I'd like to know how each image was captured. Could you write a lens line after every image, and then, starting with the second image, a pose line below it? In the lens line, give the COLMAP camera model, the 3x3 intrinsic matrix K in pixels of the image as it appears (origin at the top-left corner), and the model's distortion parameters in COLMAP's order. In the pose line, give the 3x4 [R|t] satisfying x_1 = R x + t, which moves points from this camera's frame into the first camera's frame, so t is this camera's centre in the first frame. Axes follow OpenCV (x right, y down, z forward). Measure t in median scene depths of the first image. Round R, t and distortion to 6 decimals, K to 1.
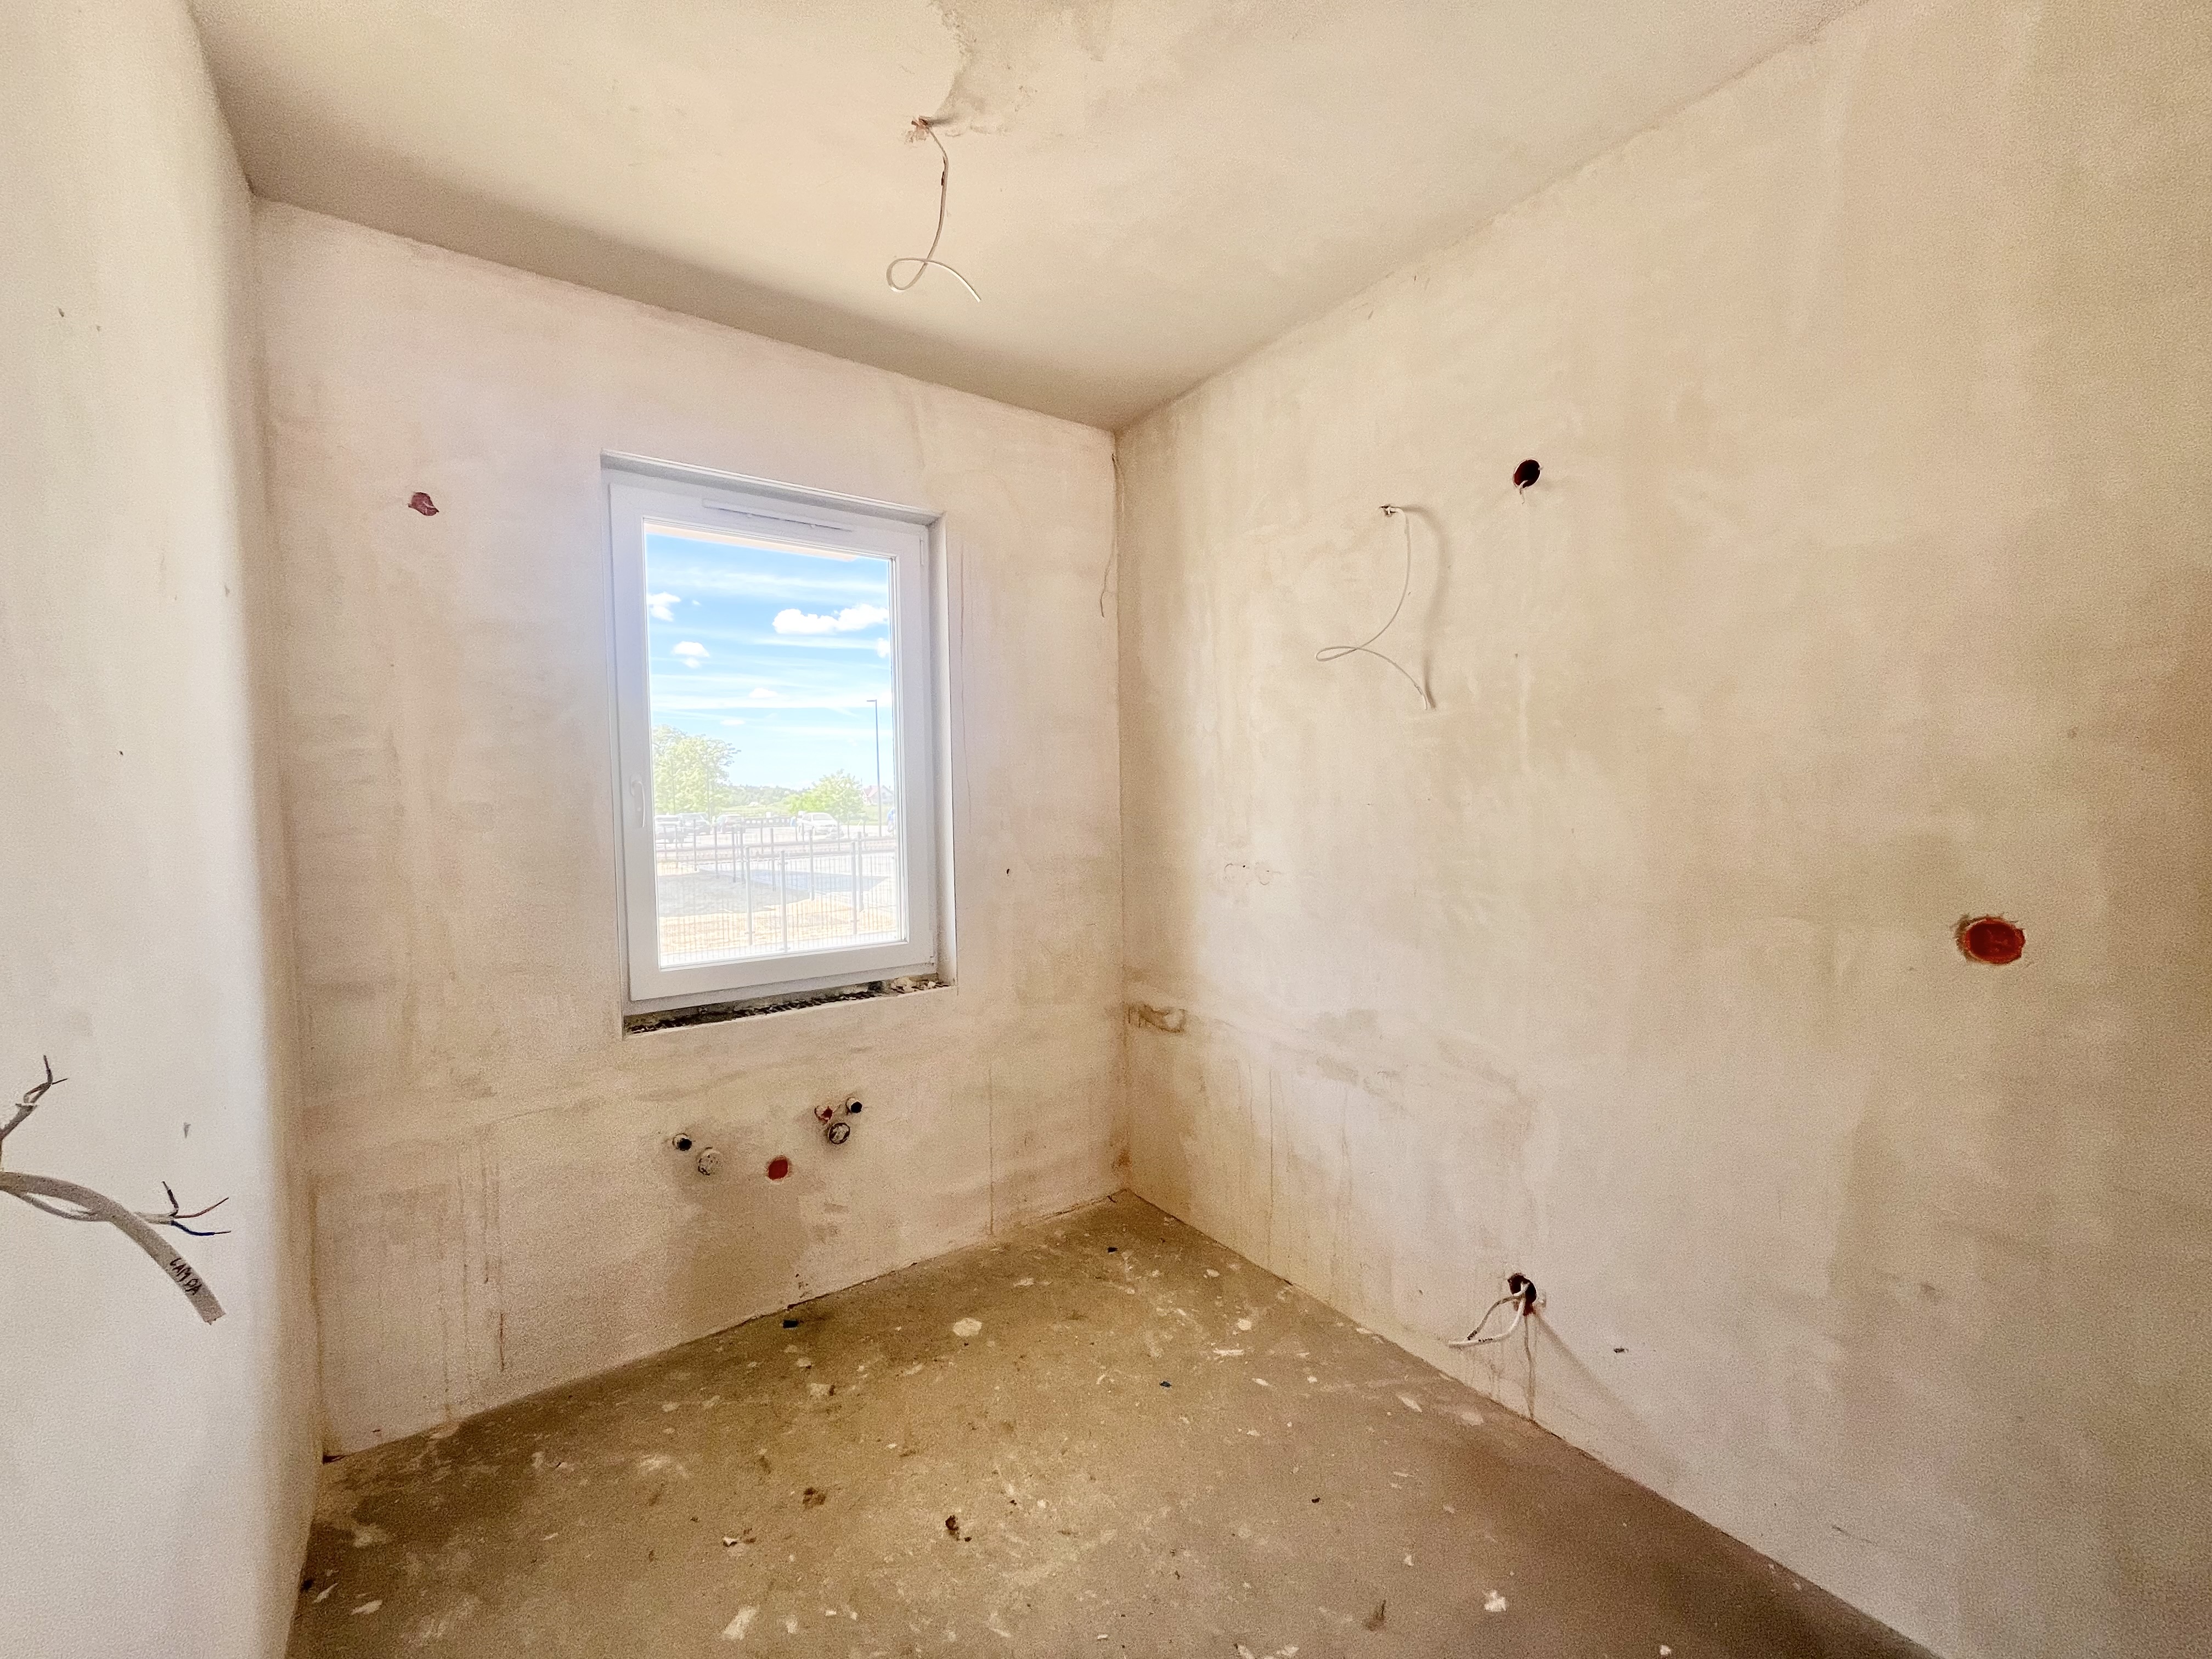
lens RADIAL K [[896.3, 0, 1105.2], [0, 896.3, 836.3], [0, 0, 1]] dist [-0.002332, 0.000004]
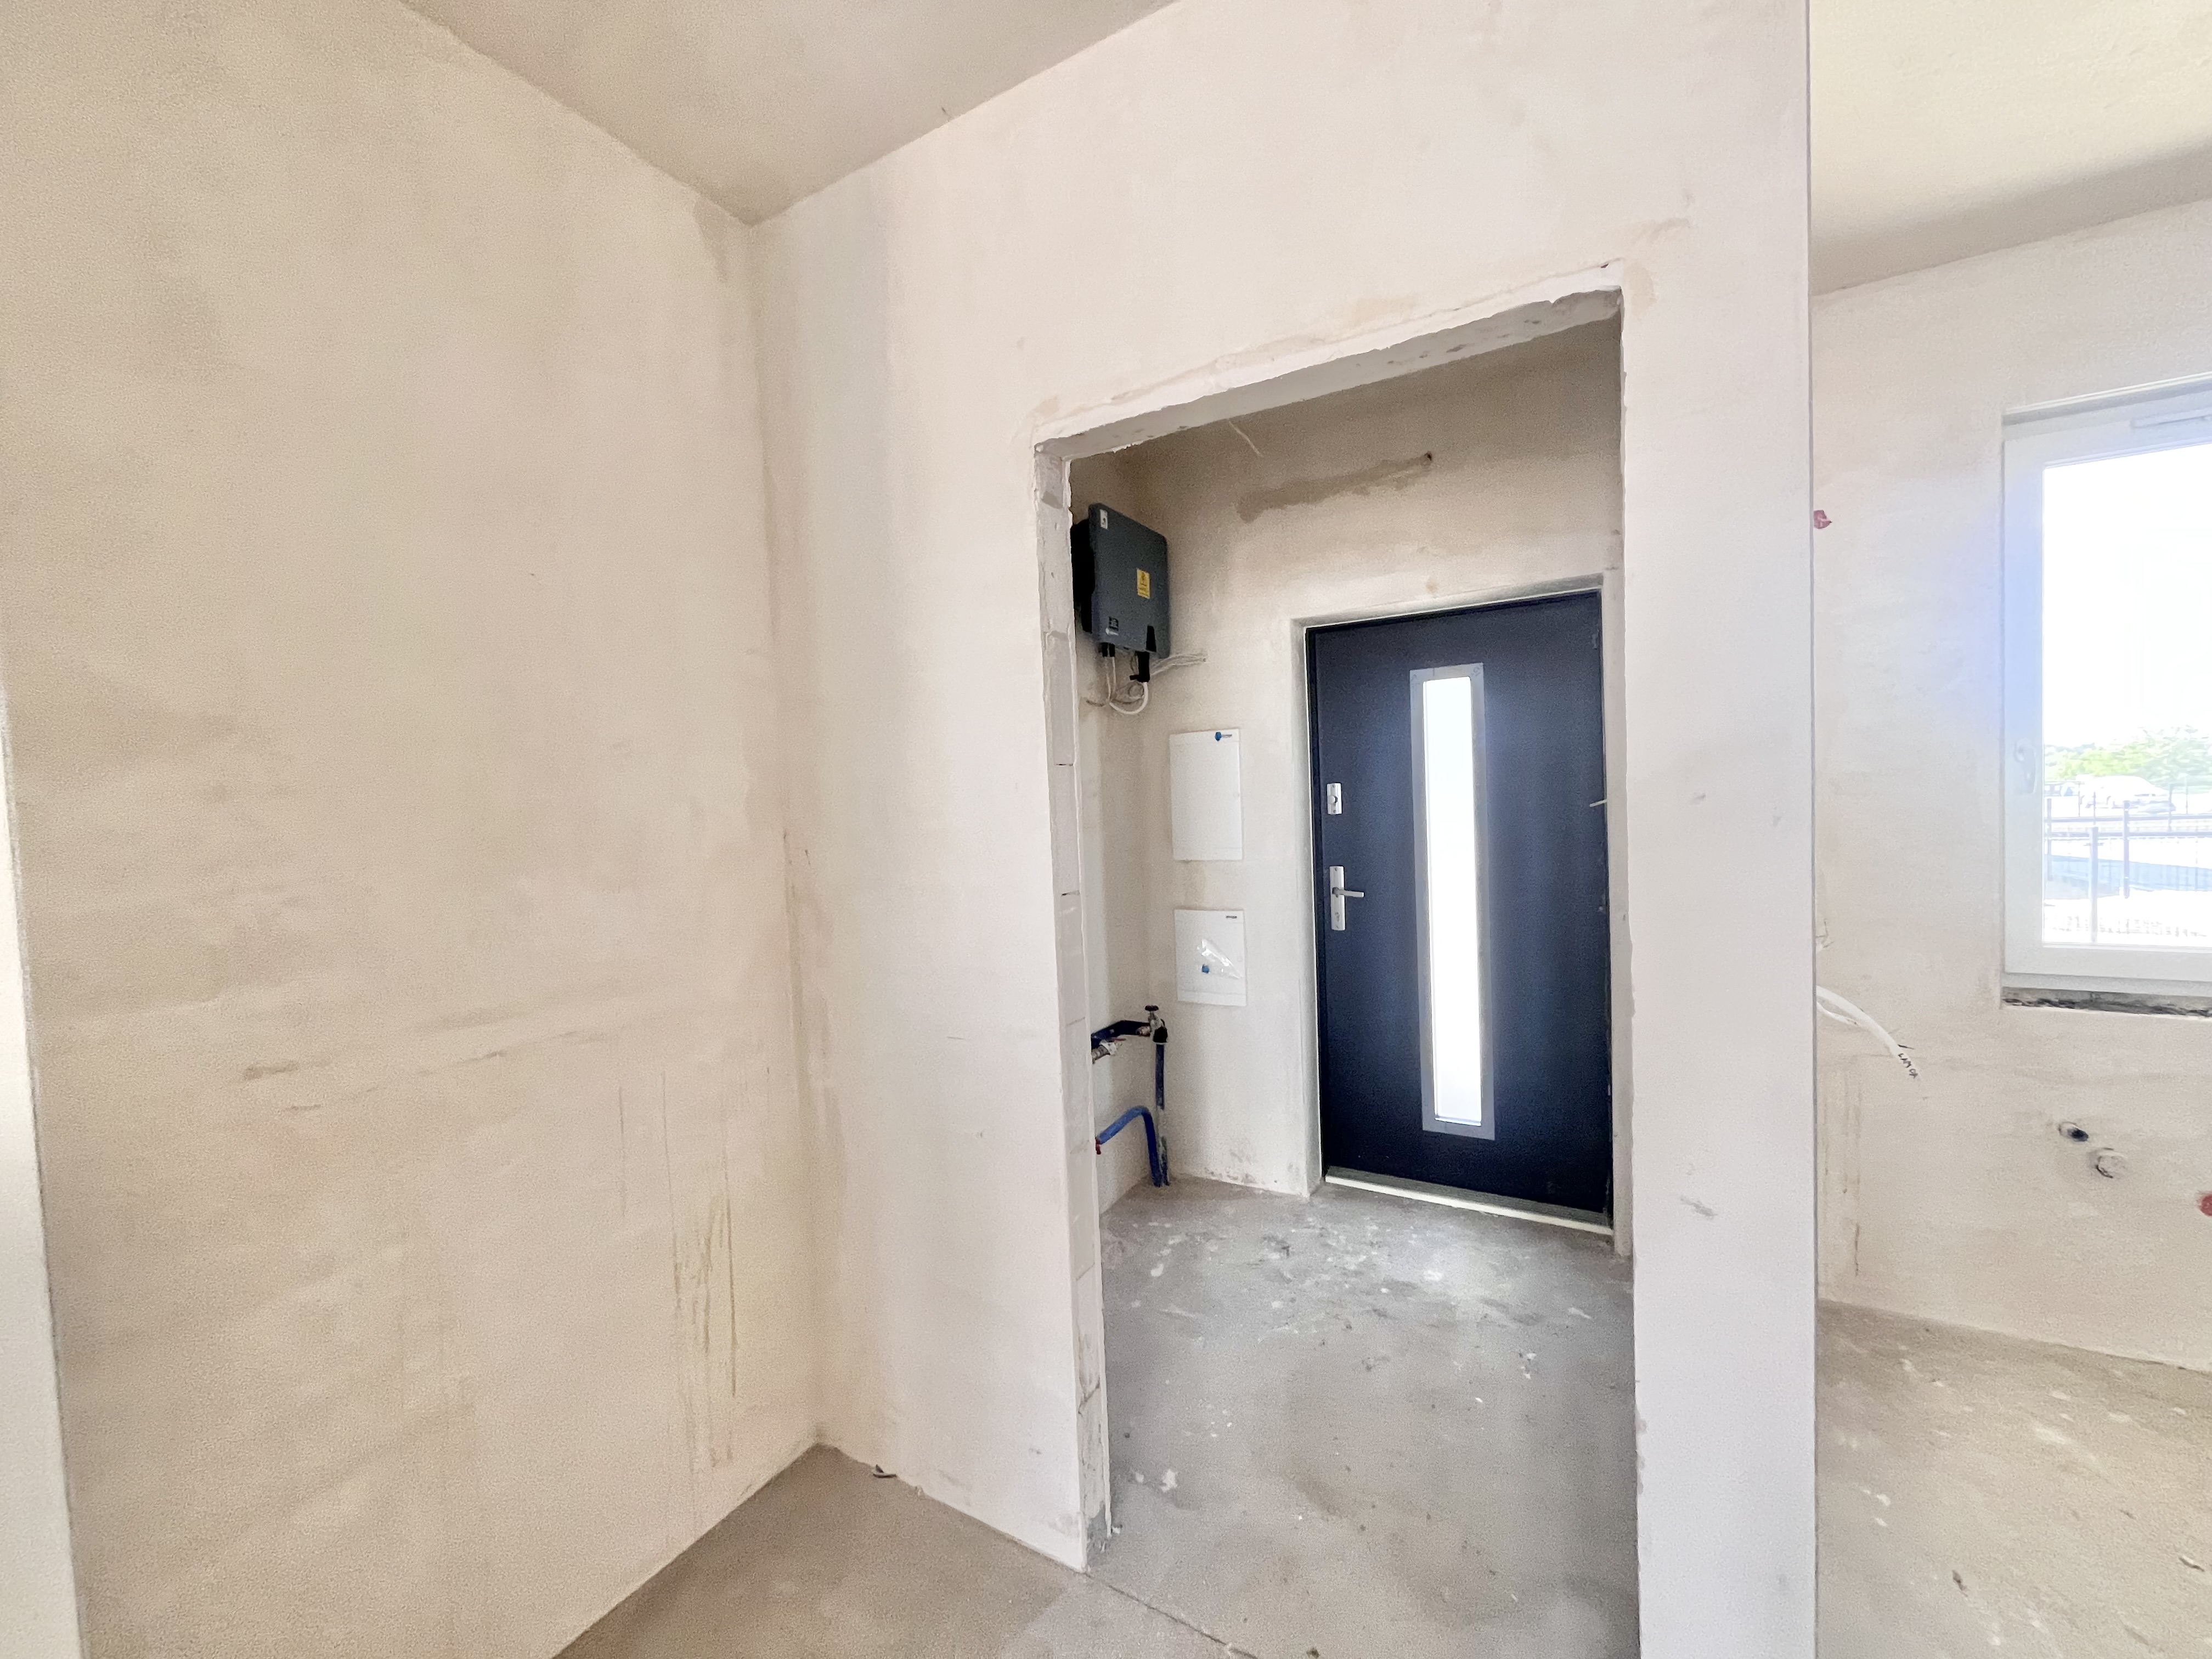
lens RADIAL K [[896.3, 0, 1101.5], [0, 896.3, 836.3], [0, 0, 1]] dist [-0.002332, 0.000004]
pose [[0.403748, 0.037325, -0.914108, -0.043129], [-0.007536, 0.999269, 0.037473, 0.007606], [0.914839, -0.008241, 0.403735, -0.297419]]
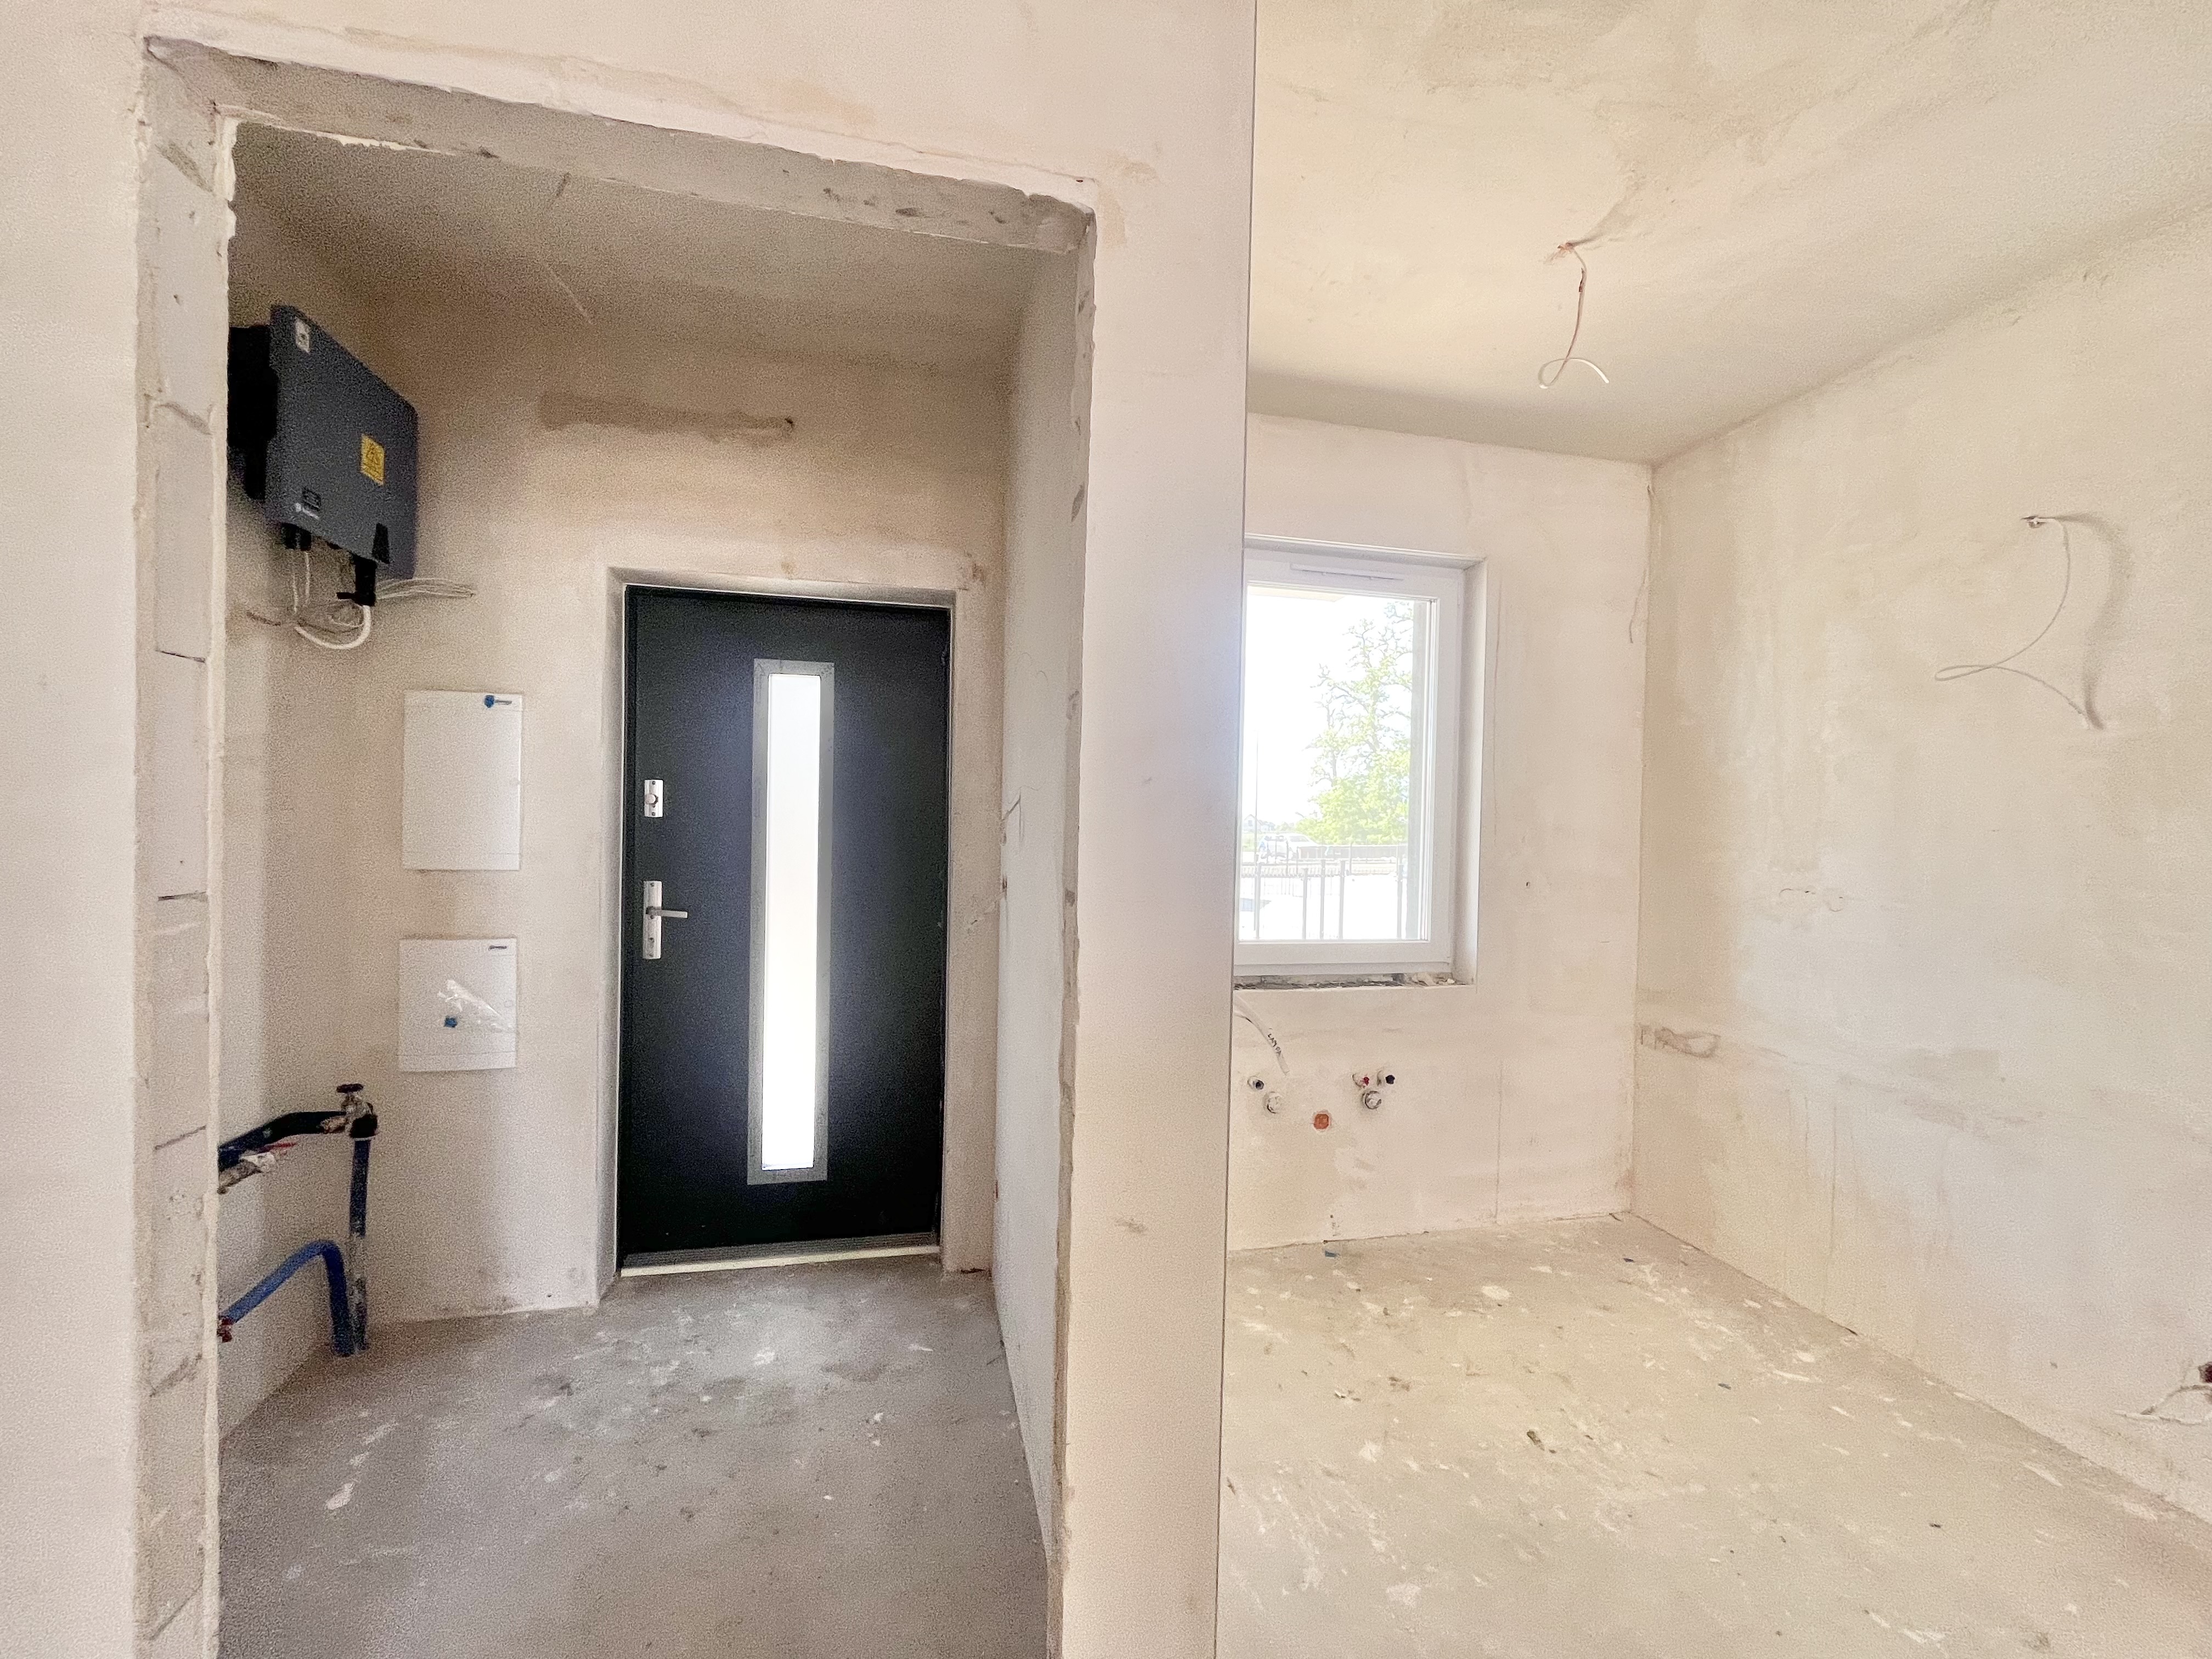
lens RADIAL K [[896.3, 0, 1103.3], [0, 896.3, 836.8], [0, 0, 1]] dist [-0.002332, 0.000004]
pose [[0.919853, 0.041492, -0.390062, -0.199504], [-0.054571, 0.998256, -0.022503, 0.043069], [0.388448, 0.041986, 0.920514, -0.229984]]
